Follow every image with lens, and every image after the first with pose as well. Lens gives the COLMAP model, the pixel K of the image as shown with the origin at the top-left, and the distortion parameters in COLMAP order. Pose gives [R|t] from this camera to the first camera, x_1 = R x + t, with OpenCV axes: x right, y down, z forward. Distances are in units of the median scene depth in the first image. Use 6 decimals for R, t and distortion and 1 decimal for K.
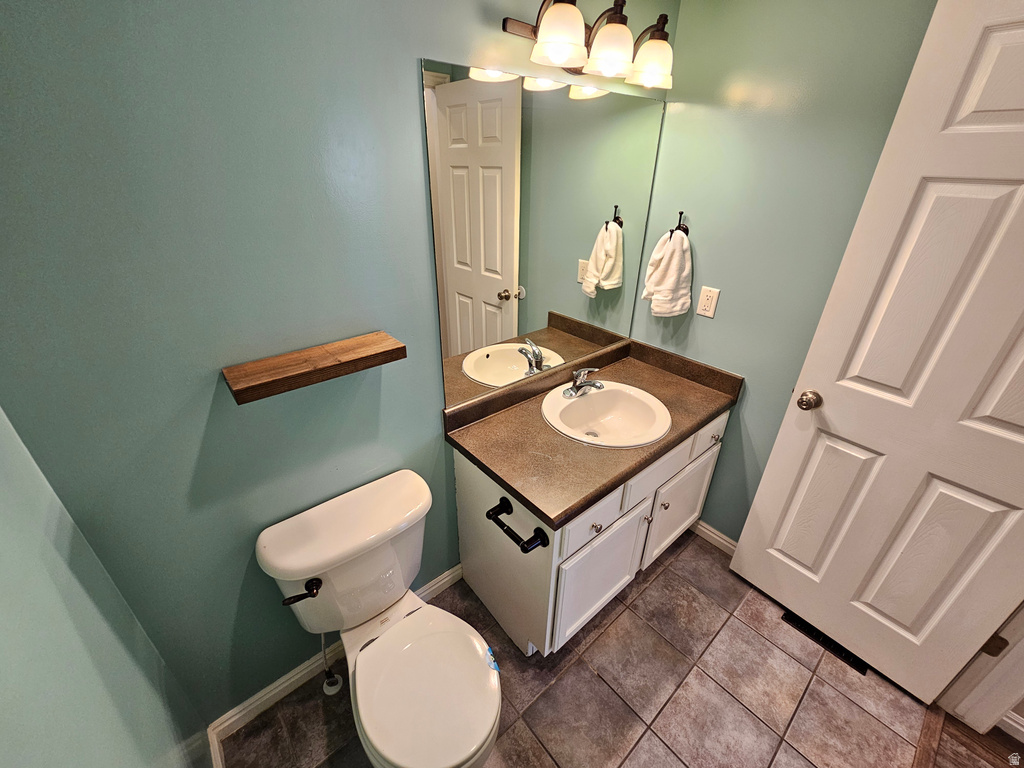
lens RADIAL K [[421.7, 0, 510.1], [0, 421.7, 389.2], [0, 0, 1]] dist [-0.003612, 0.001101]
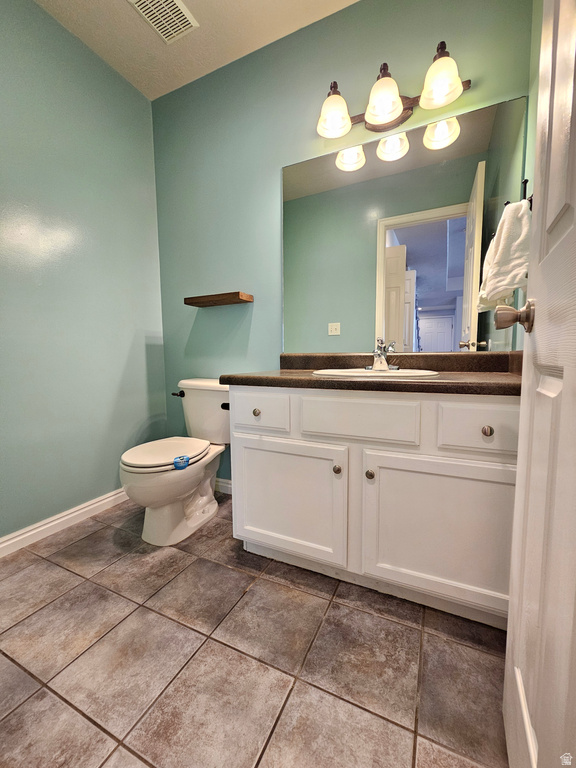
lens RADIAL K [[316.3, 0, 287.7], [0, 316.3, 386.1], [0, 0, 1]] dist [-0.003612, 0.001101]
pose [[0.398747, 0.079095, -0.913644, 0.911953], [-0.425641, 0.898425, -0.107988, 0.268368], [0.812300, 0.431944, 0.391910, 0.563766]]
